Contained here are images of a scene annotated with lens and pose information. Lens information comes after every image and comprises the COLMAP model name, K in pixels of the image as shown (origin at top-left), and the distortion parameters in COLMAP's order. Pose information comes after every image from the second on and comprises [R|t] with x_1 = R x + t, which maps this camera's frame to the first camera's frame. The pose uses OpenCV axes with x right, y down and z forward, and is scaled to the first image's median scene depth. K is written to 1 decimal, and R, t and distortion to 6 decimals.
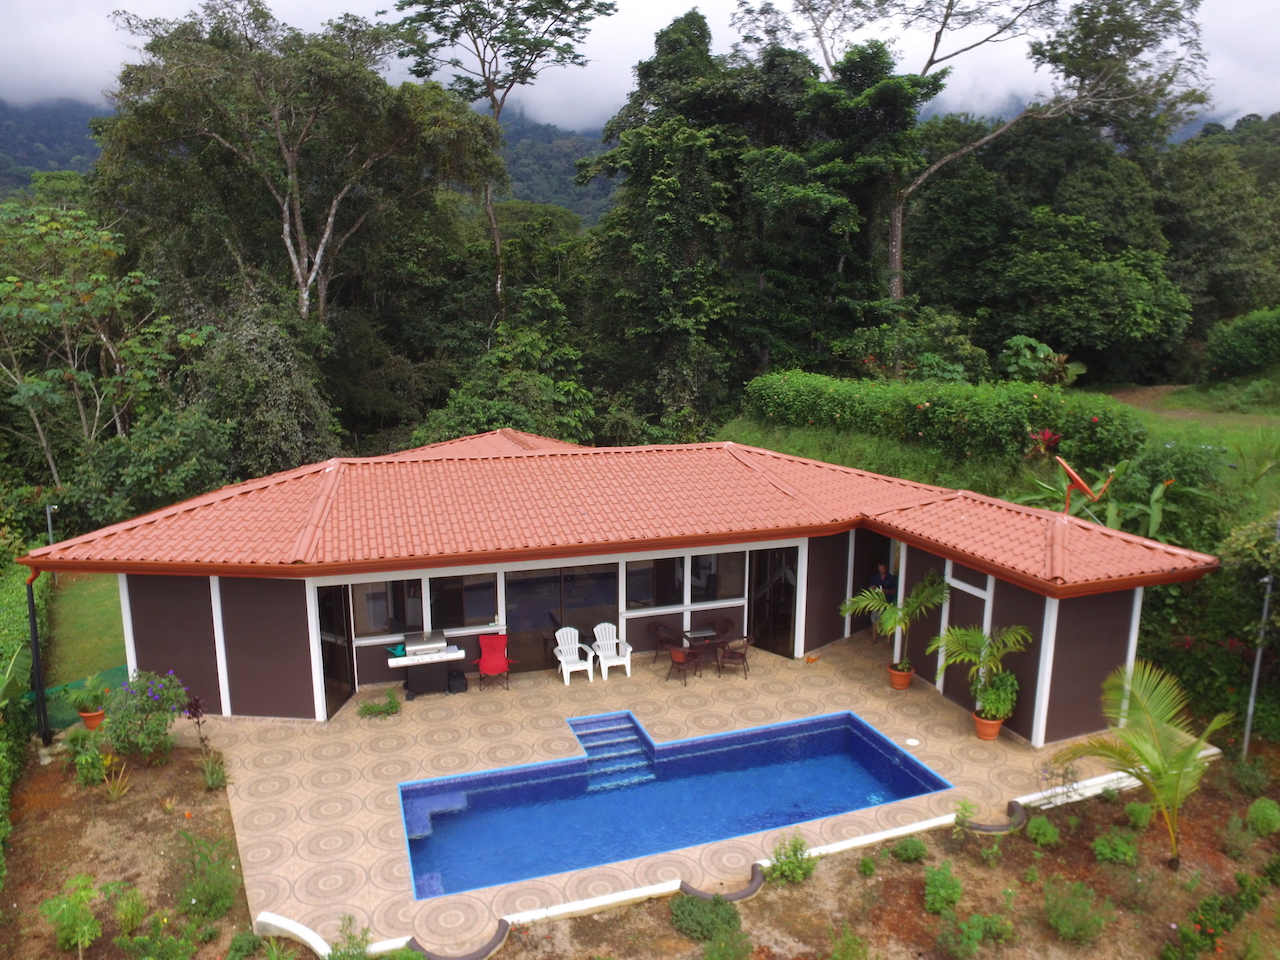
lens RADIAL K [[862.7, 0, 648.9], [0, 862.7, 476.1], [0, 0, 1]] dist [-0.125352, 0.090001]
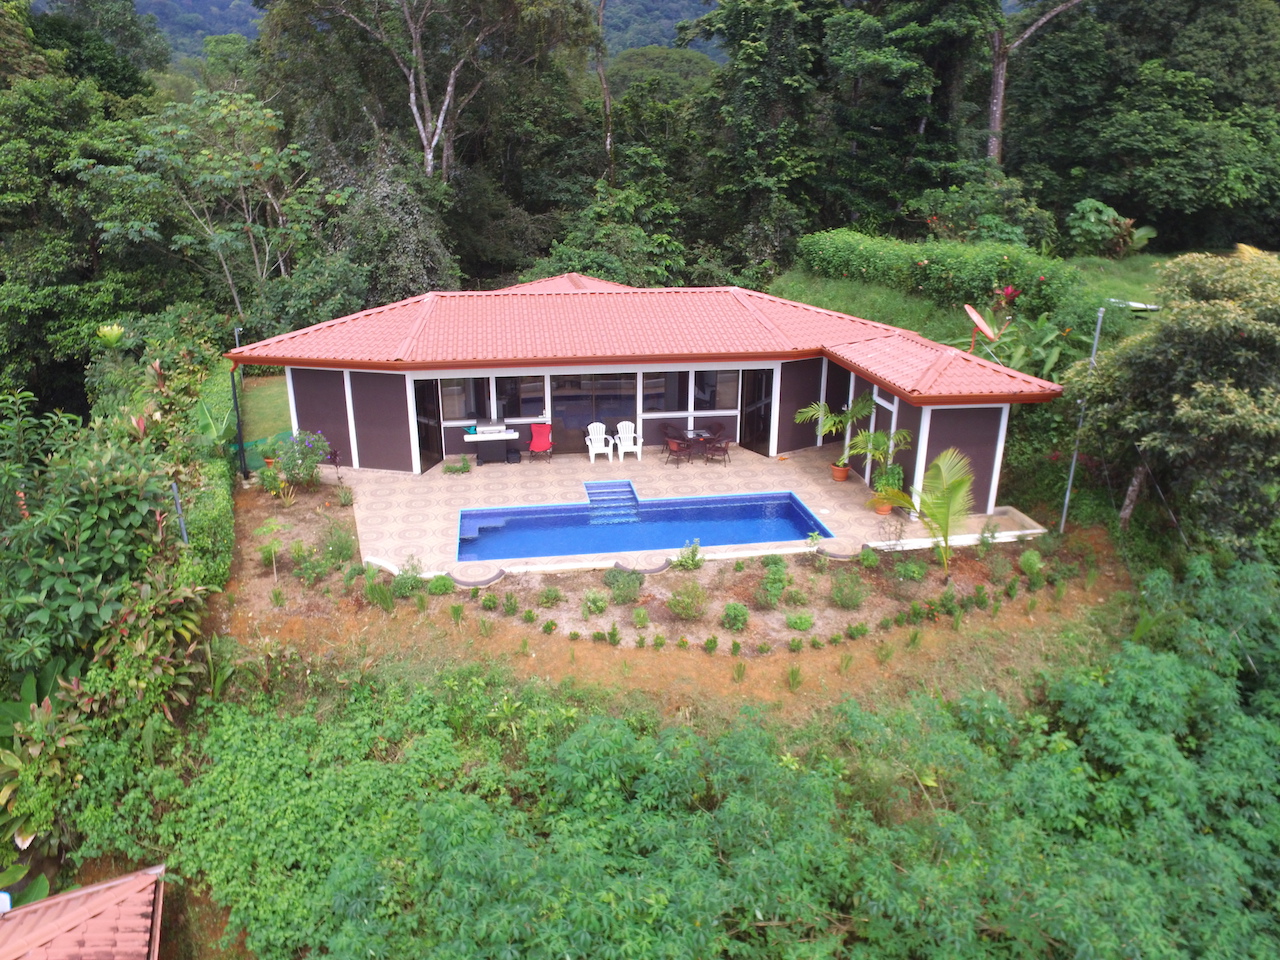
lens RADIAL K [[861.6, 0, 646.4], [0, 861.6, 482.1], [0, 0, 1]] dist [-0.129618, 0.085745]
pose [[0.985689, 0.059594, -0.157687, 0.195877], [-0.031156, 0.983715, 0.177014, 0.026118], [0.165668, -0.169568, 0.971494, -0.309451]]
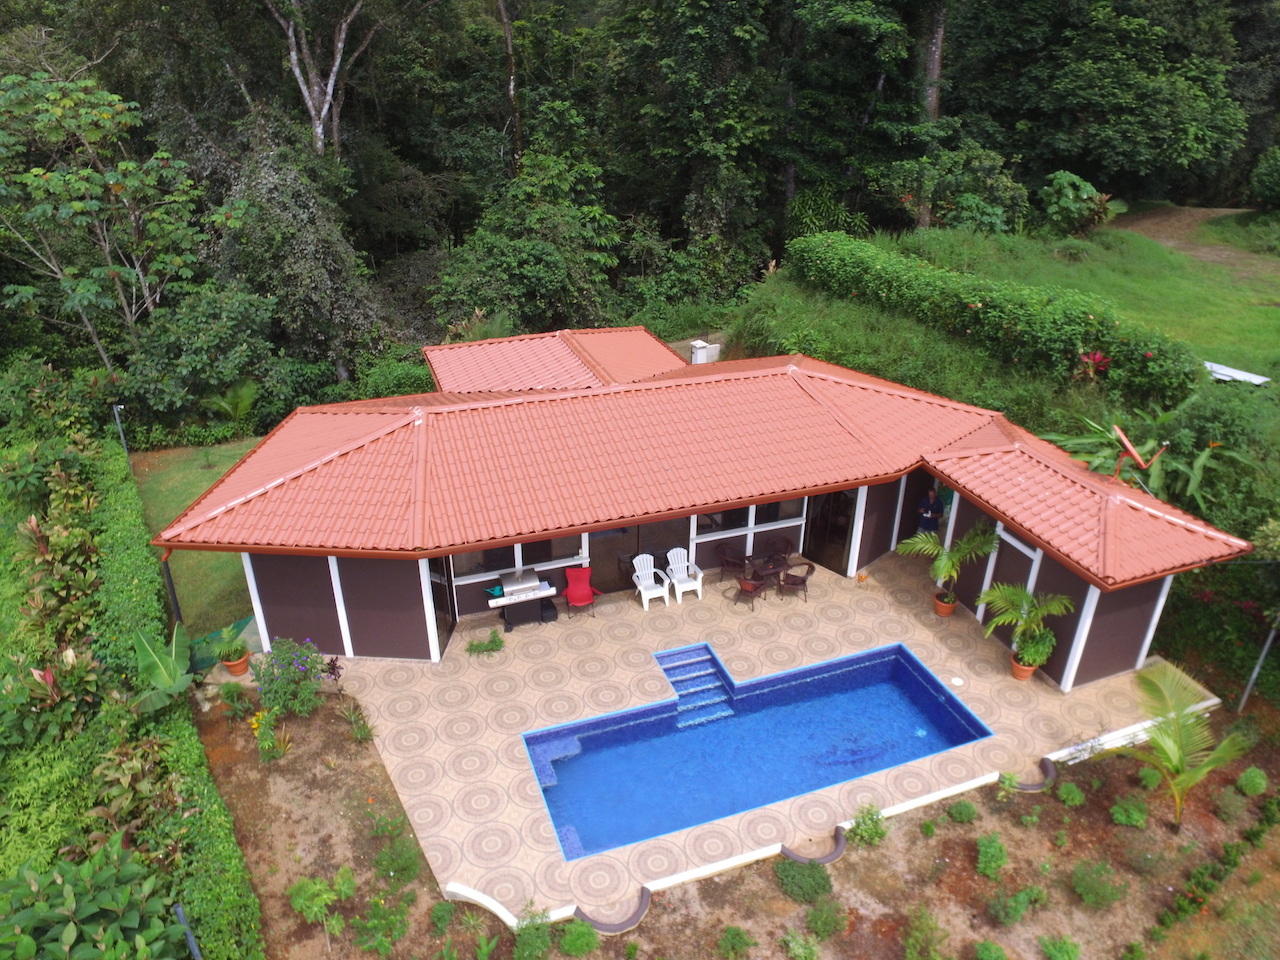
lens RADIAL K [[862.7, 0, 648.9], [0, 862.7, 476.1], [0, 0, 1]] dist [-0.125352, 0.090001]
pose [[0.999936, 0.003439, 0.010810, -0.098479], [-0.006349, 0.959353, 0.282138, -0.222614], [-0.009401, -0.282188, 0.959313, -0.019208]]
